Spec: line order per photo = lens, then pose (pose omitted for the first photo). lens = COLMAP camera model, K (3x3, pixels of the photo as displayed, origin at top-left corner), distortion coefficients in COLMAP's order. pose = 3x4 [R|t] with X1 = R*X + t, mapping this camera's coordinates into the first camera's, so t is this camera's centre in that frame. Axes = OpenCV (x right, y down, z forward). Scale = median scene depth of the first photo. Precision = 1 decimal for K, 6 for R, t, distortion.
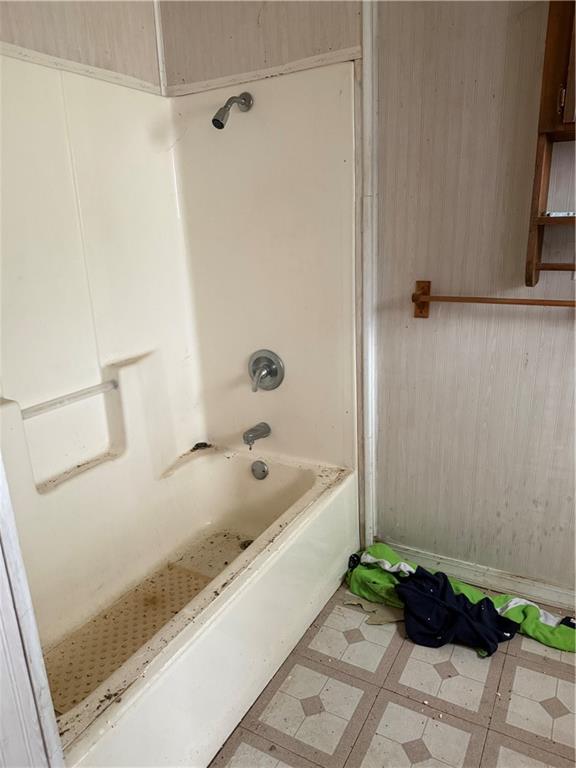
lens RADIAL K [[547.7, 0, 284.0], [0, 547.7, 383.9], [0, 0, 1]] dist [-0.003326, -0.015759]
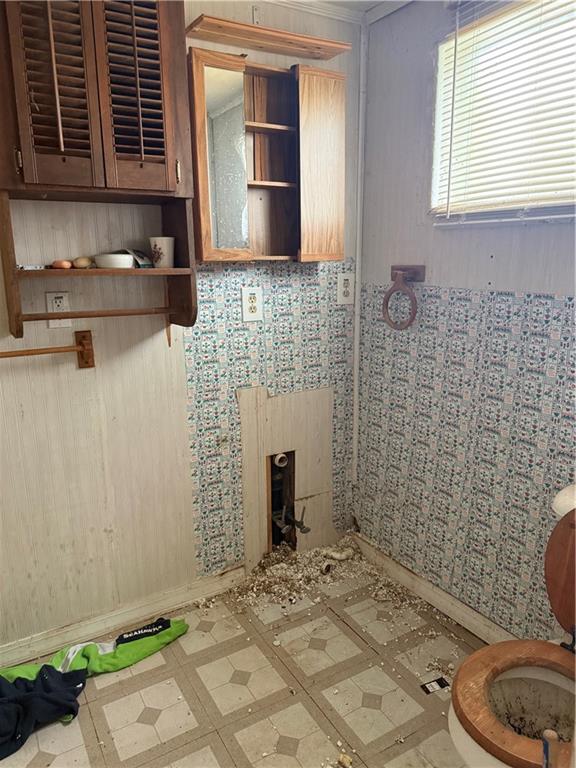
lens RADIAL K [[547.7, 0, 282.8], [0, 547.7, 384.0], [0, 0, 1]] dist [-0.003326, -0.015759]
pose [[0.501992, -0.165685, 0.848854, -0.148094], [0.246309, 0.968223, 0.043323, -0.018364], [-0.829057, 0.187332, 0.526850, 0.077498]]
